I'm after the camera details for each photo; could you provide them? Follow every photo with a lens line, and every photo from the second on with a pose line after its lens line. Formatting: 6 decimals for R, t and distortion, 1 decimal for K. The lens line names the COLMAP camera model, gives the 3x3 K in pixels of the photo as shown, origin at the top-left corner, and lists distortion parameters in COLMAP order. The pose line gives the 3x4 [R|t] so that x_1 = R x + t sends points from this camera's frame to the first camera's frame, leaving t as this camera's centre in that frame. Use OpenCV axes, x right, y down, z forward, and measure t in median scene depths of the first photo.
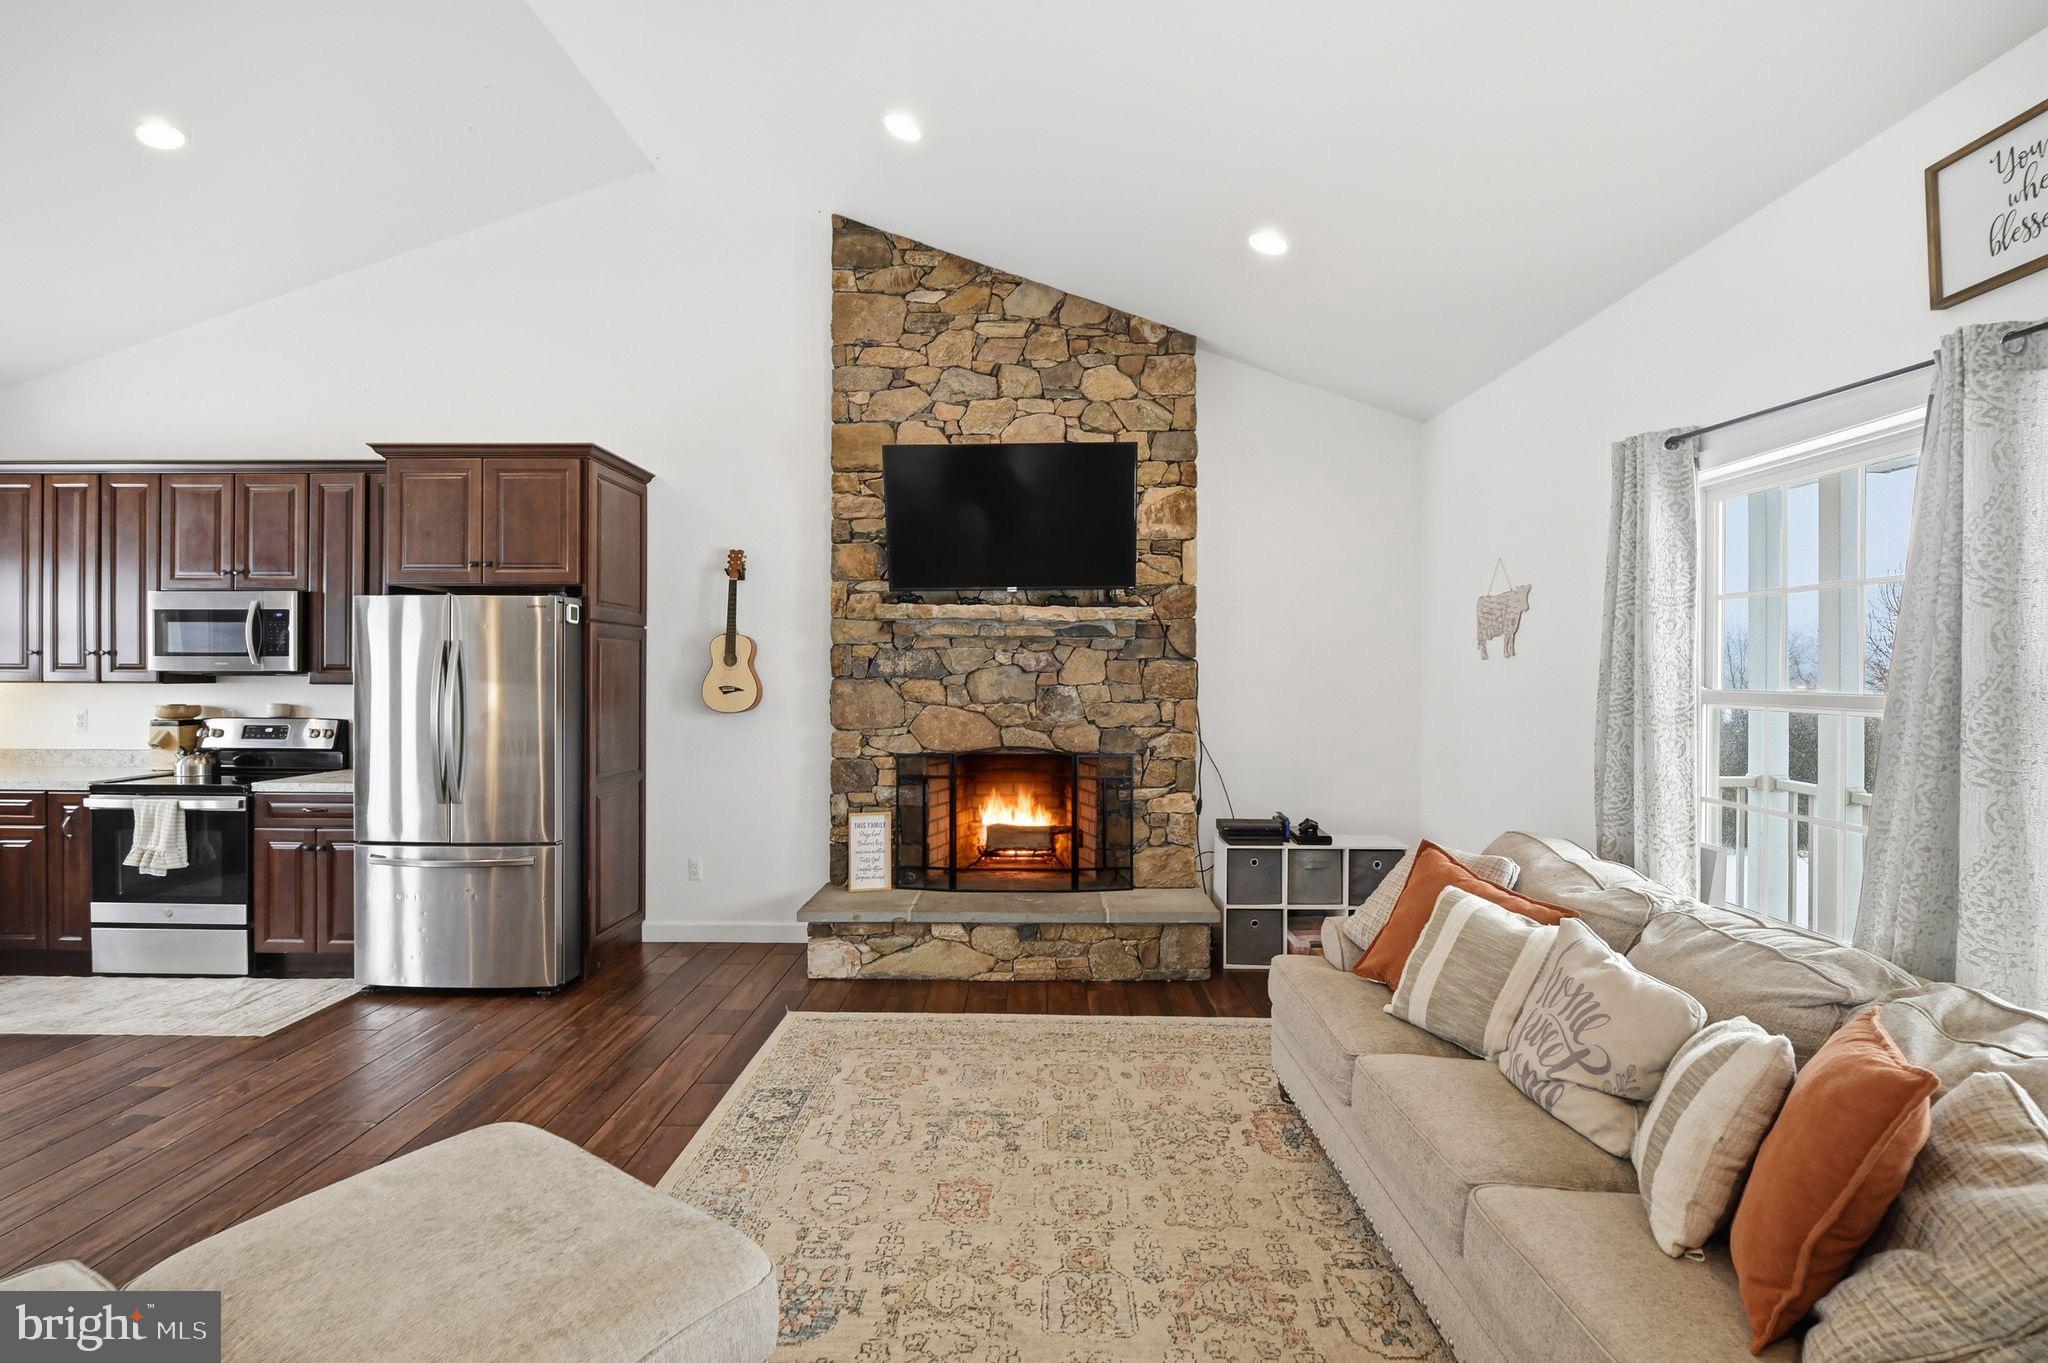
lens RADIAL K [[907.7, 0, 1041.3], [0, 907.7, 675.4], [0, 0, 1]] dist [-0.007048, -0.003411]
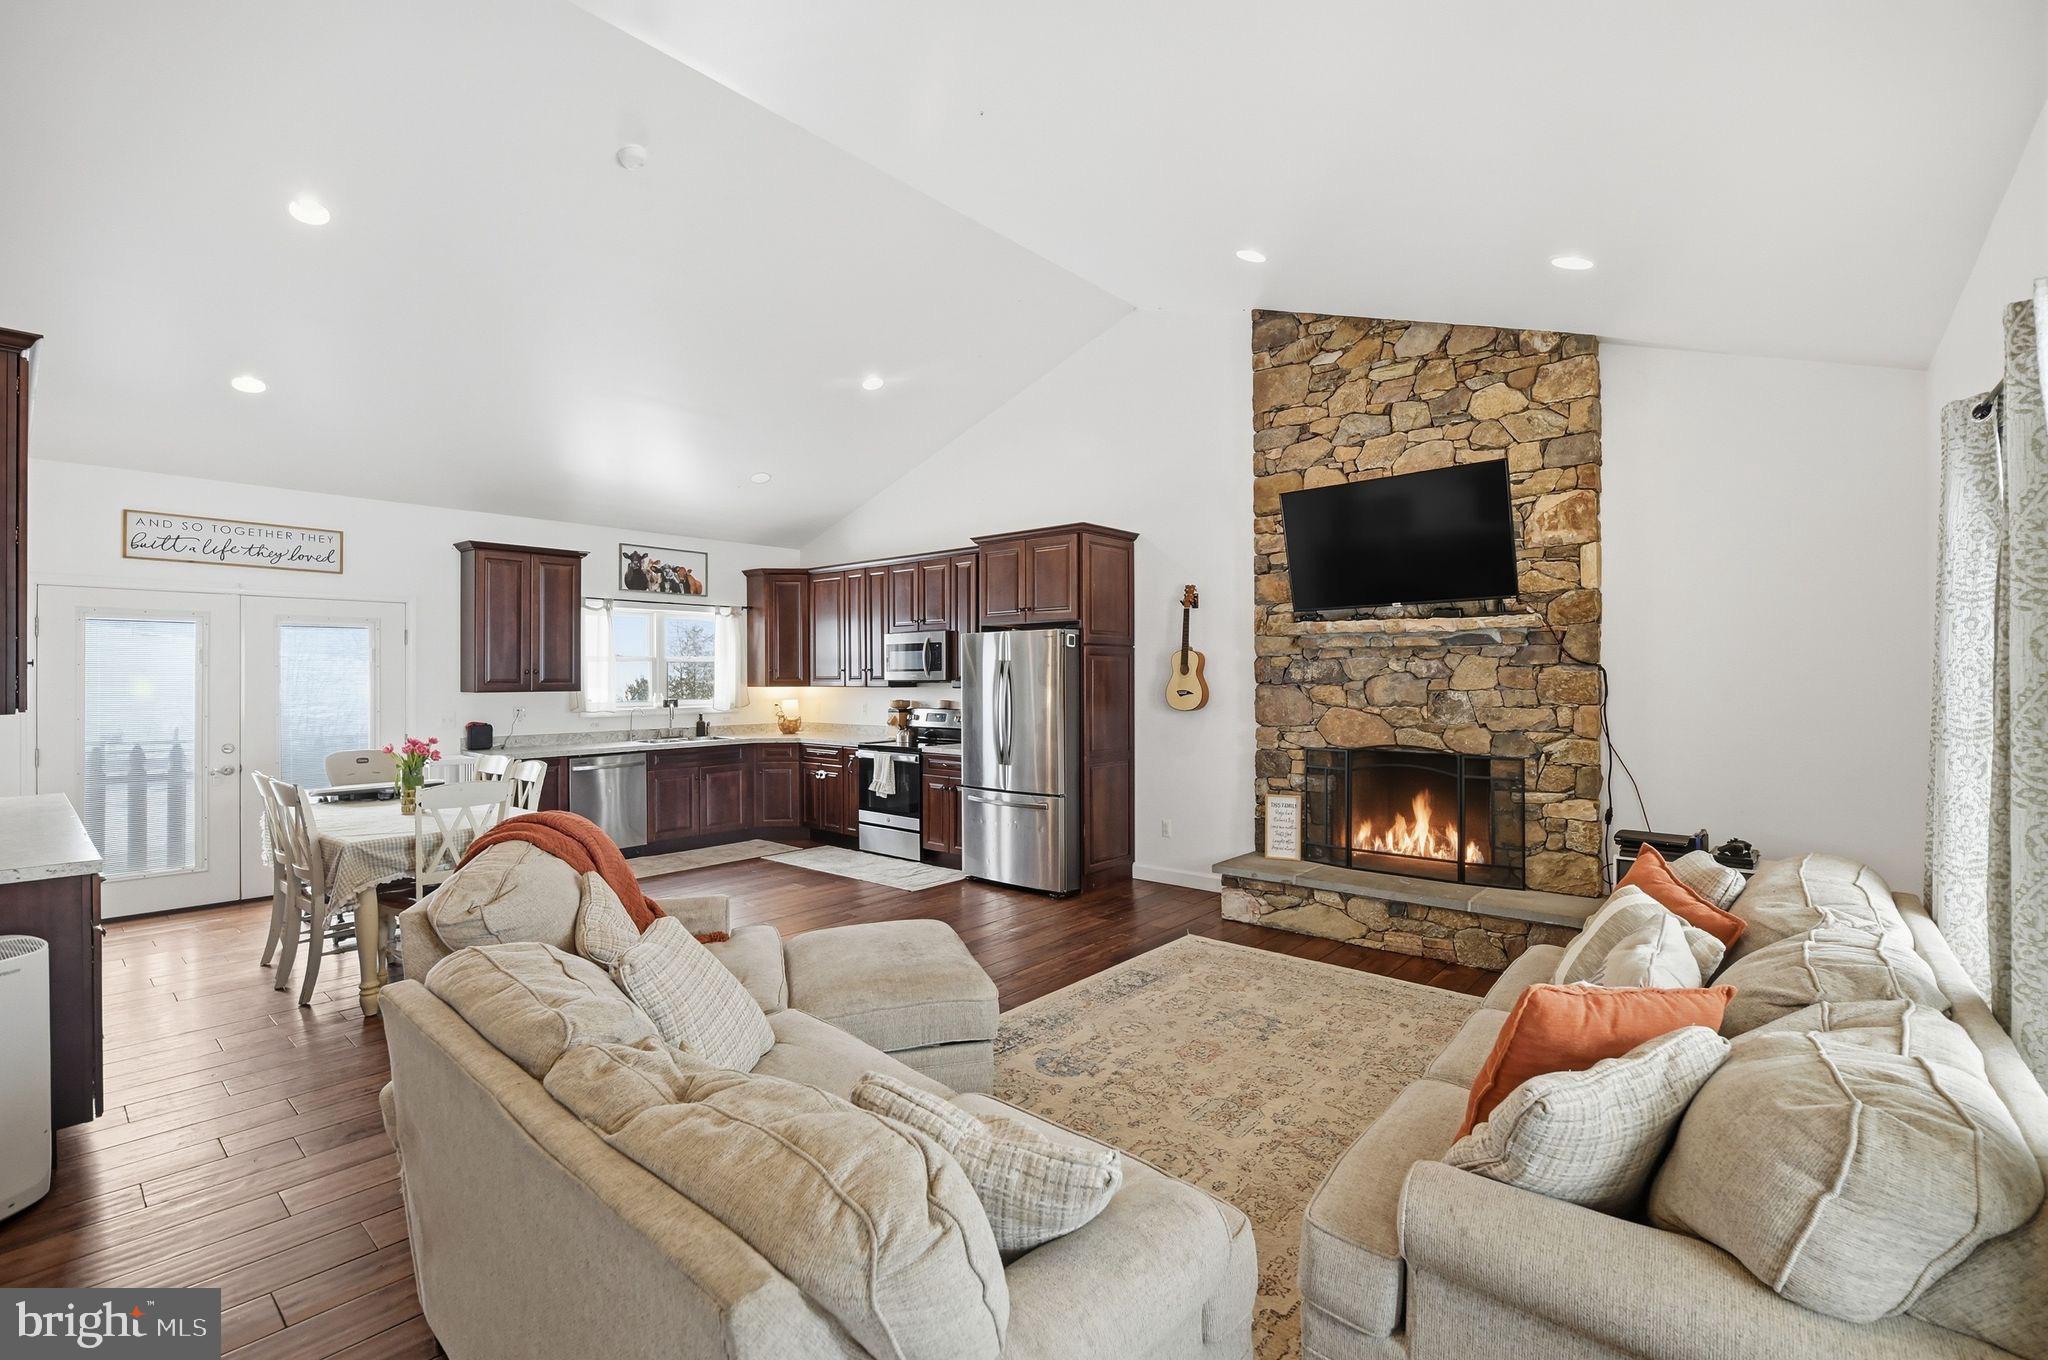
lens RADIAL K [[907.7, 0, 1033.6], [0, 907.7, 675.0], [0, 0, 1]] dist [-0.007048, -0.003411]
pose [[0.760528, -0.007395, -0.649264, 0.350930], [0.005190, 0.999972, -0.005311, -0.004494], [0.649285, 0.000669, 0.760545, -0.140515]]
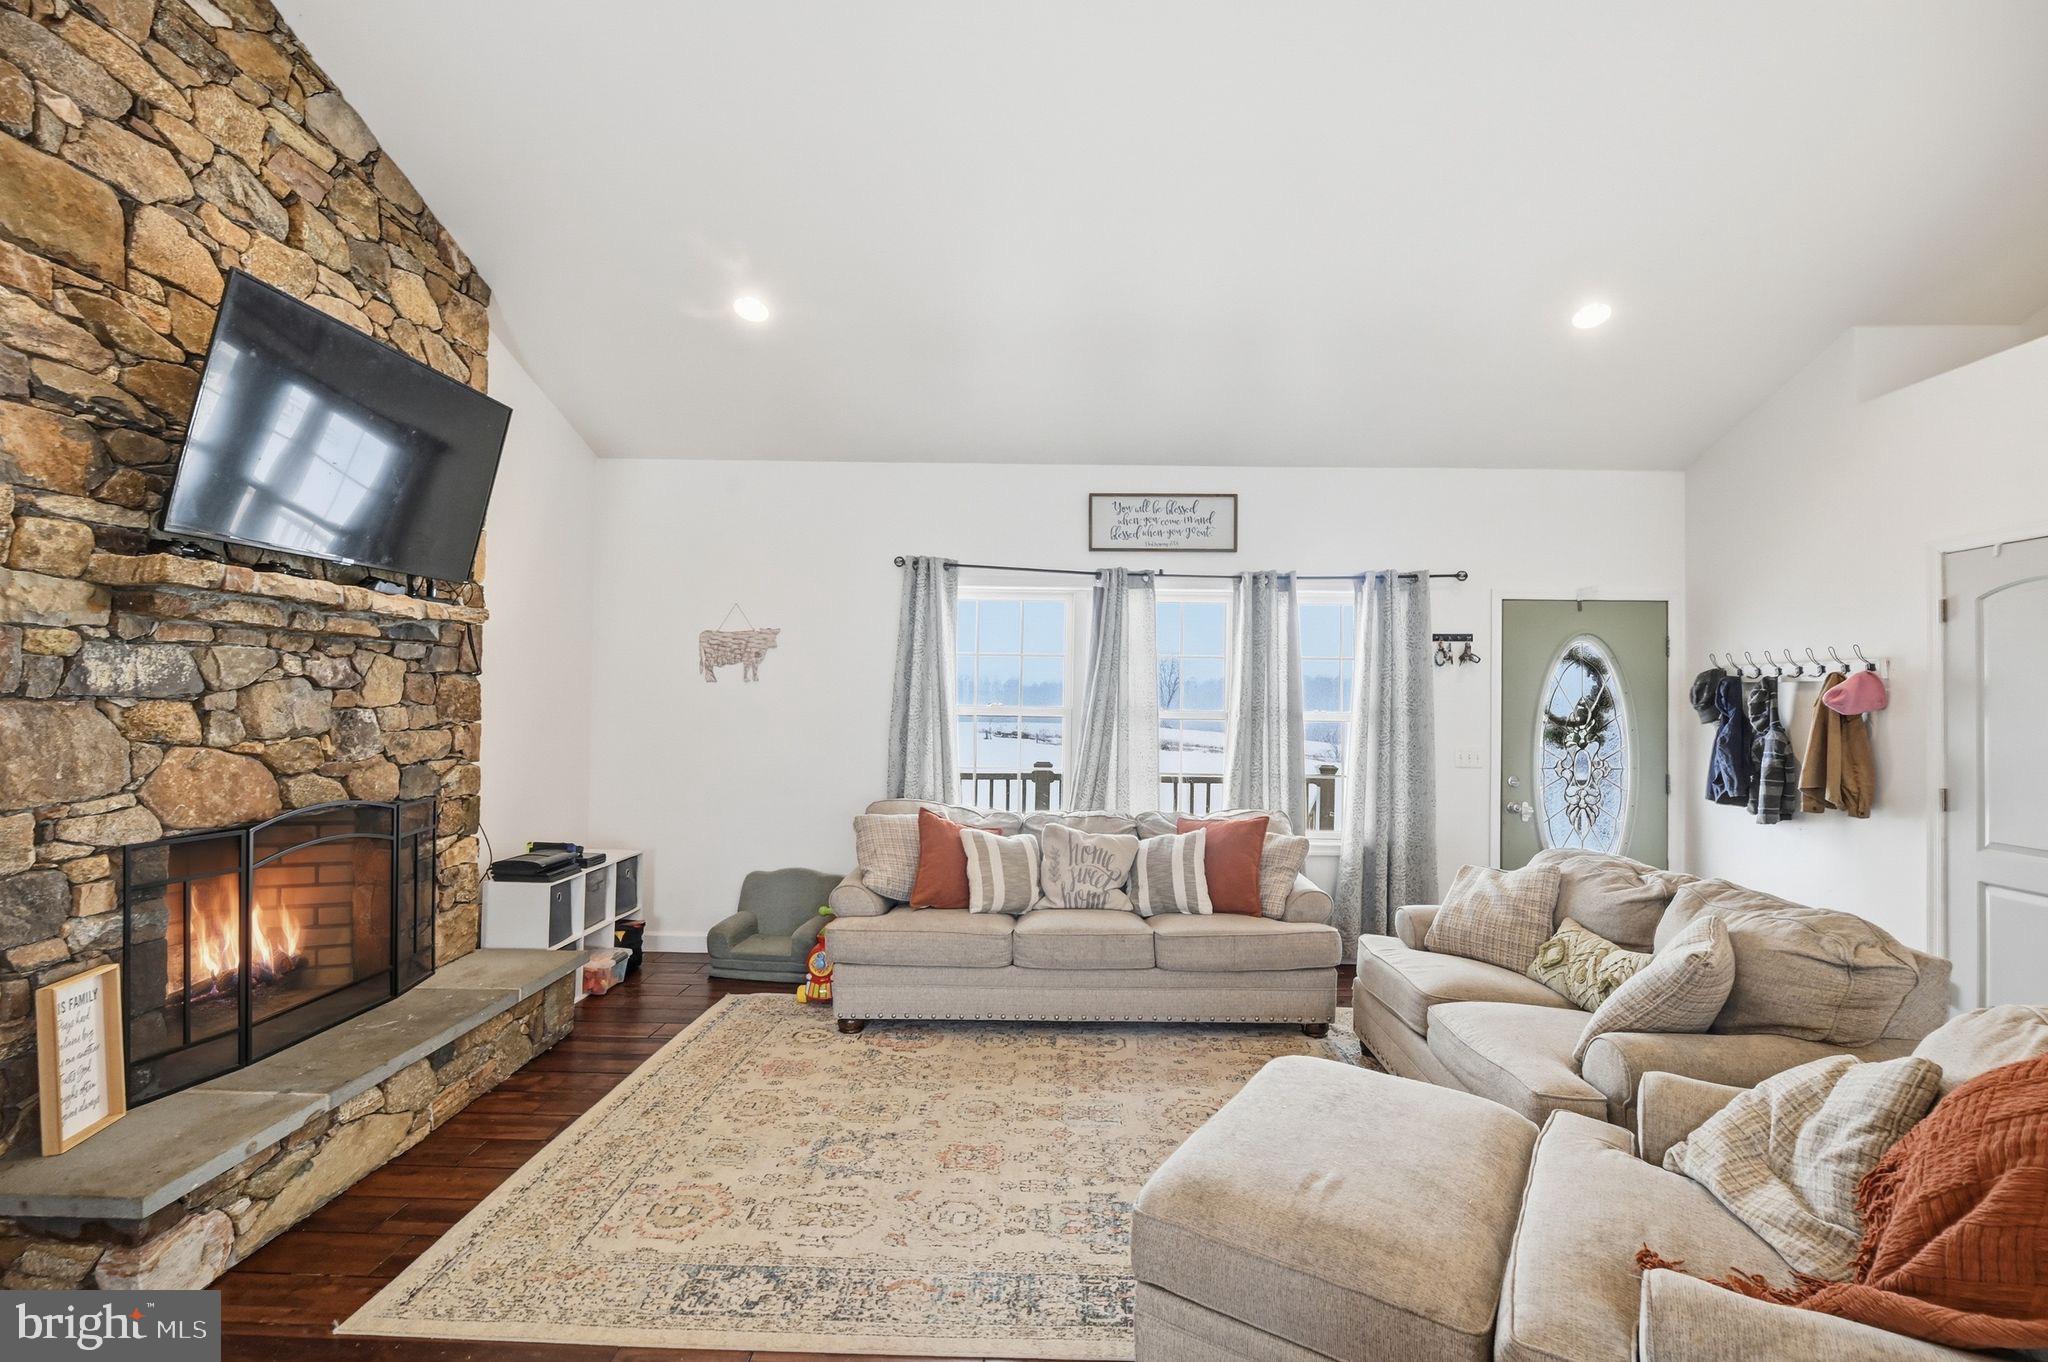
lens RADIAL K [[907.7, 0, 1046.9], [0, 907.7, 684.3], [0, 0, 1]] dist [-0.007048, -0.003411]
pose [[0.005127, 0.012924, 0.999903, -0.674986], [-0.008741, 0.999879, -0.012879, -0.002721], [-0.999949, -0.008674, 0.005239, 0.490770]]
